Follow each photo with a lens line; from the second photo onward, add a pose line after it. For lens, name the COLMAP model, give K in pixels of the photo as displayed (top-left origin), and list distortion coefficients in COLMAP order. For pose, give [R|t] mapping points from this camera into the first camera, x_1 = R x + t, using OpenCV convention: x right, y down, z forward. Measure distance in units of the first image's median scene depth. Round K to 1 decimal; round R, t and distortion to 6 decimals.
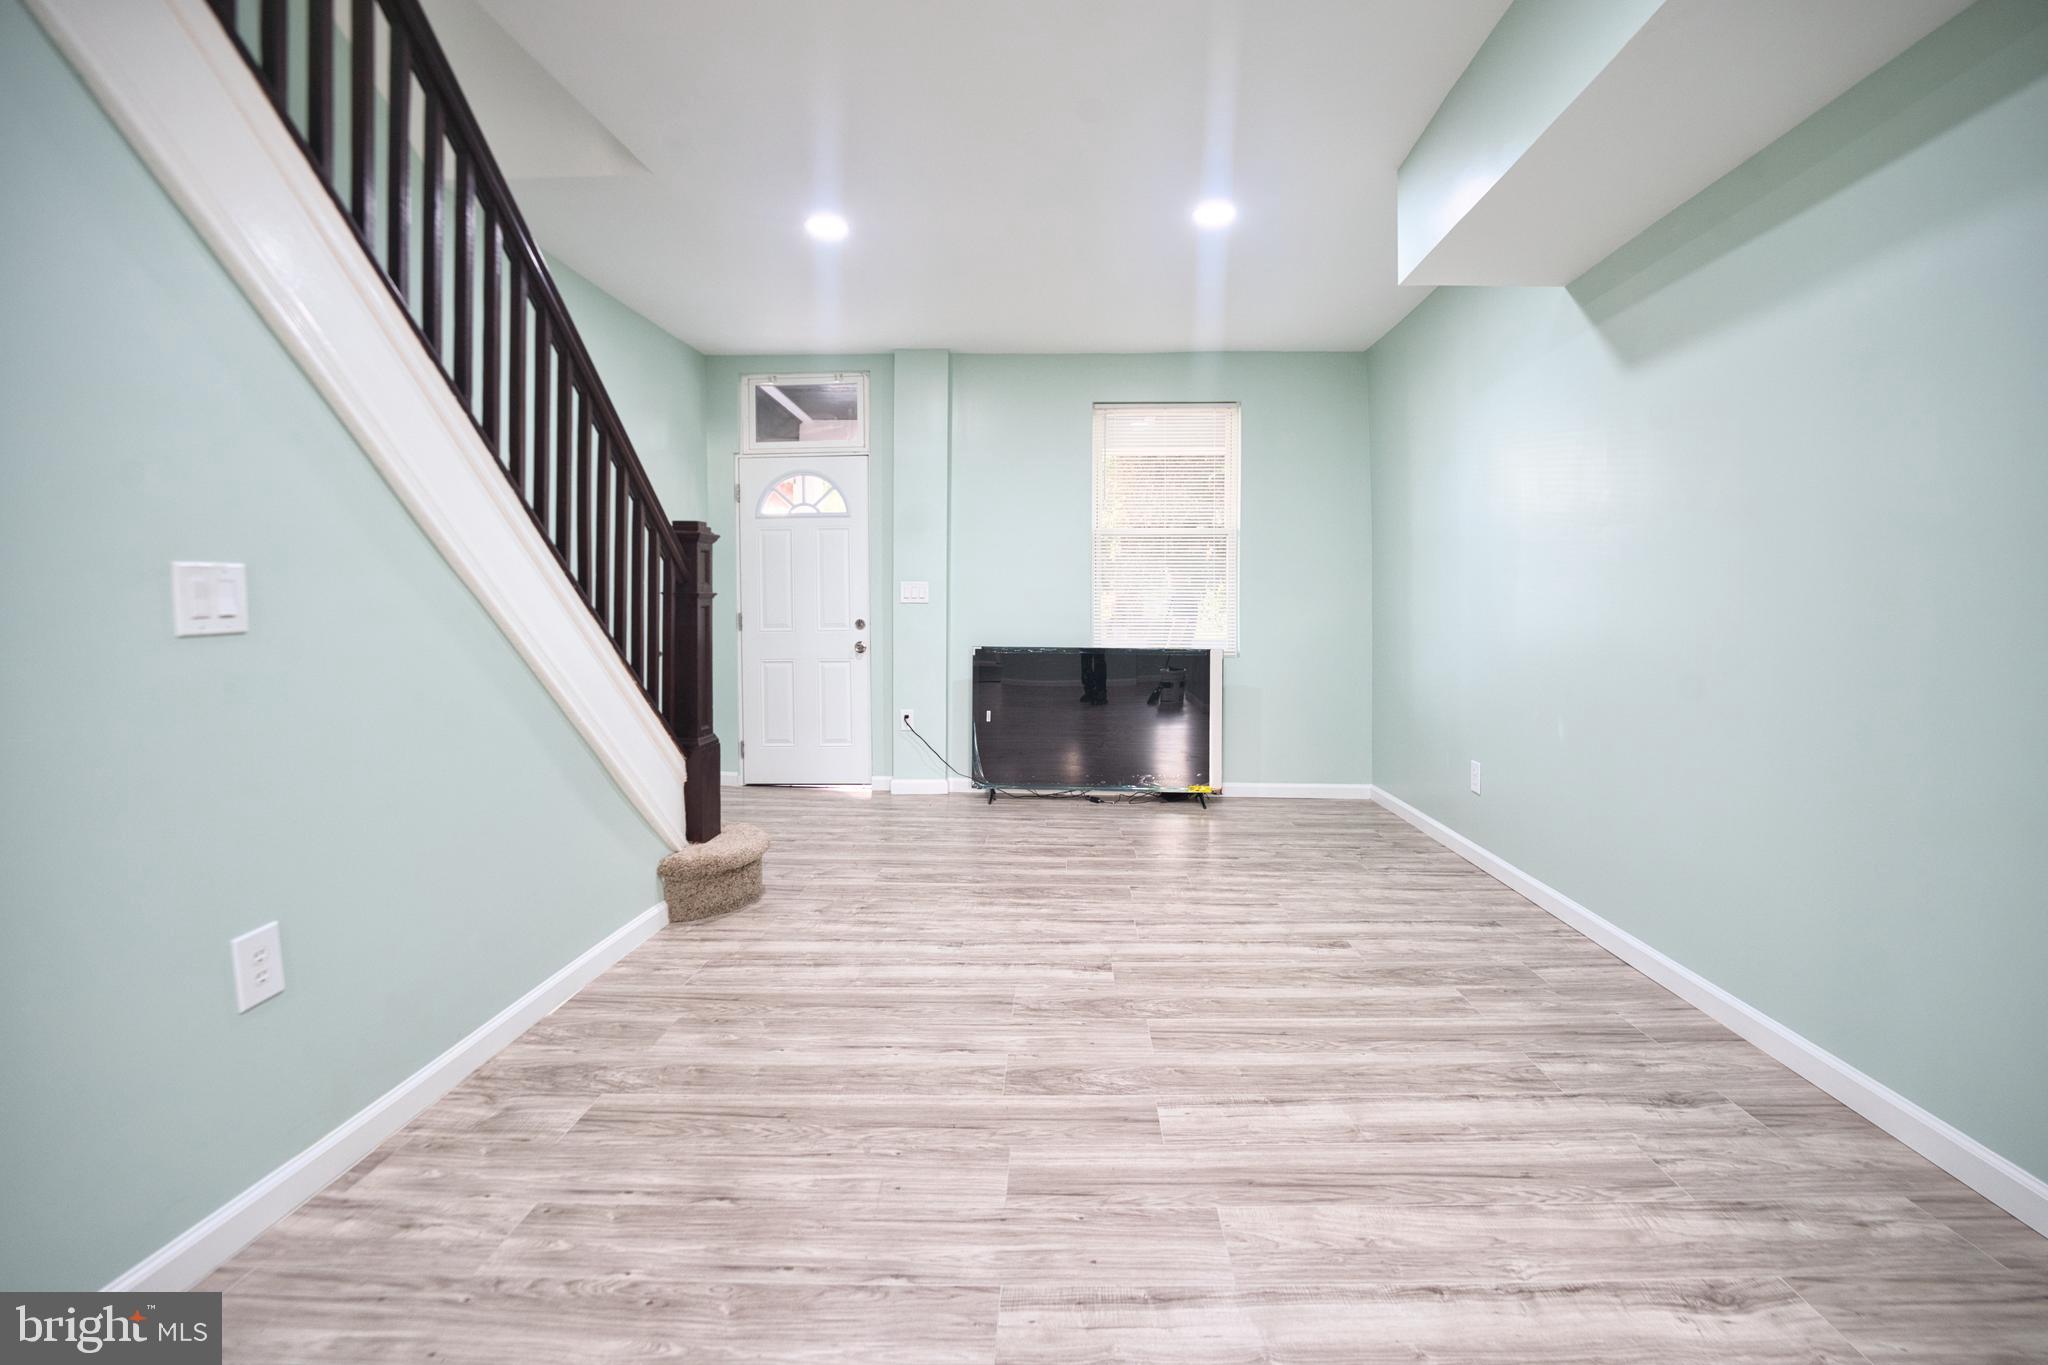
lens RADIAL K [[895.3, 0, 1049.0], [0, 895.3, 618.4], [0, 0, 1]] dist [-0.022881, -0.000070]
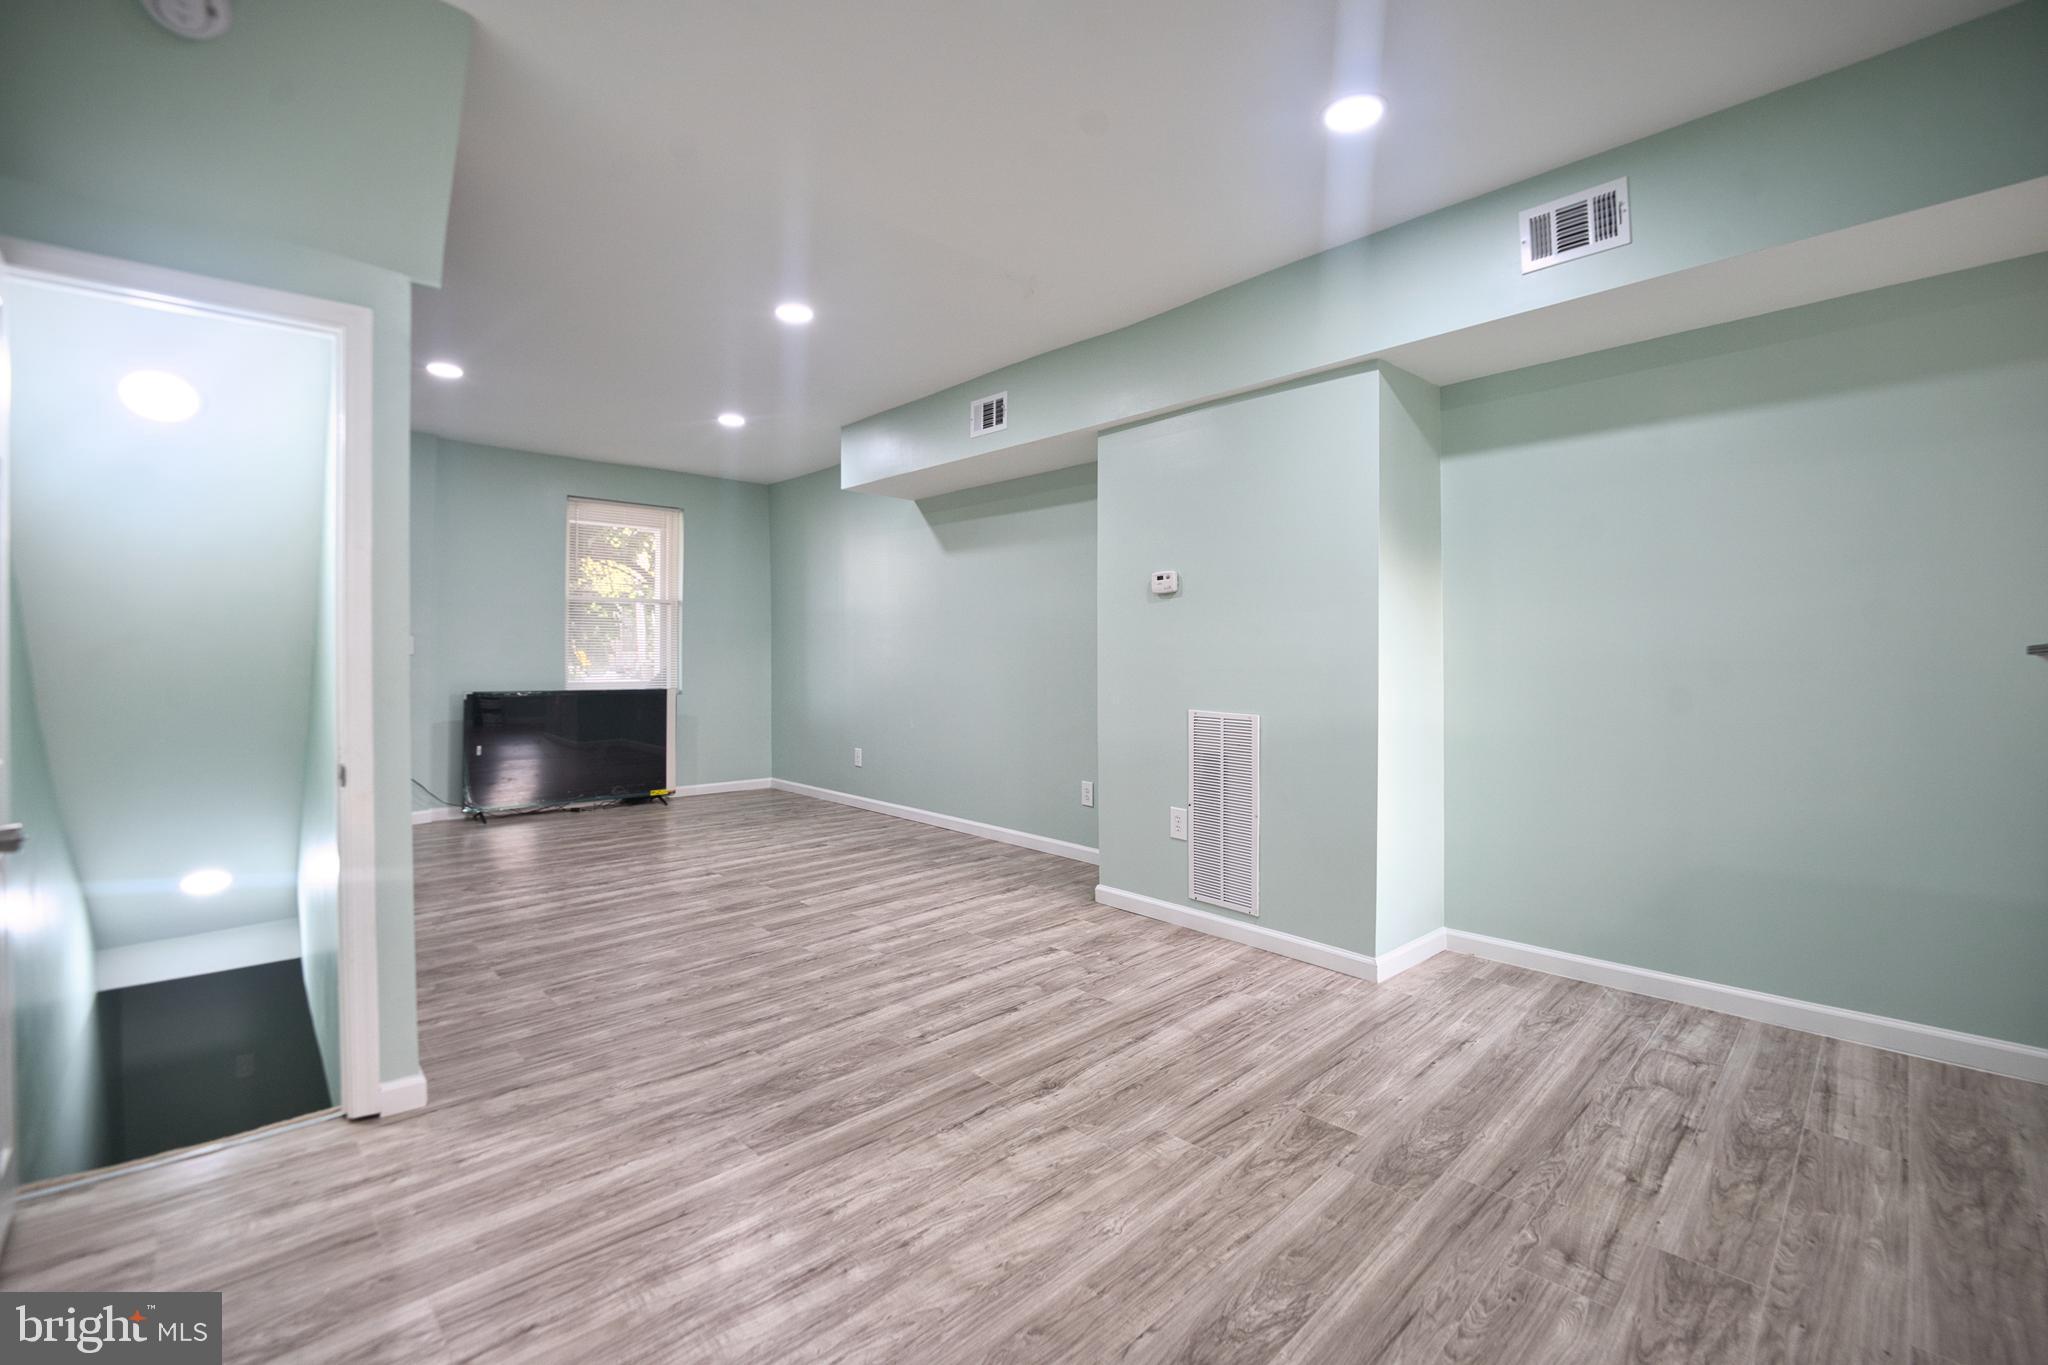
lens RADIAL K [[857.5, 0, 1053.6], [0, 857.5, 688.9], [0, 0, 1]] dist [-0.020331, 0.000097]
pose [[0.685774, -0.027520, 0.727295, -0.870978], [0.001676, 0.999342, 0.036233, -0.030787], [-0.727813, -0.023628, 0.685368, -0.781179]]
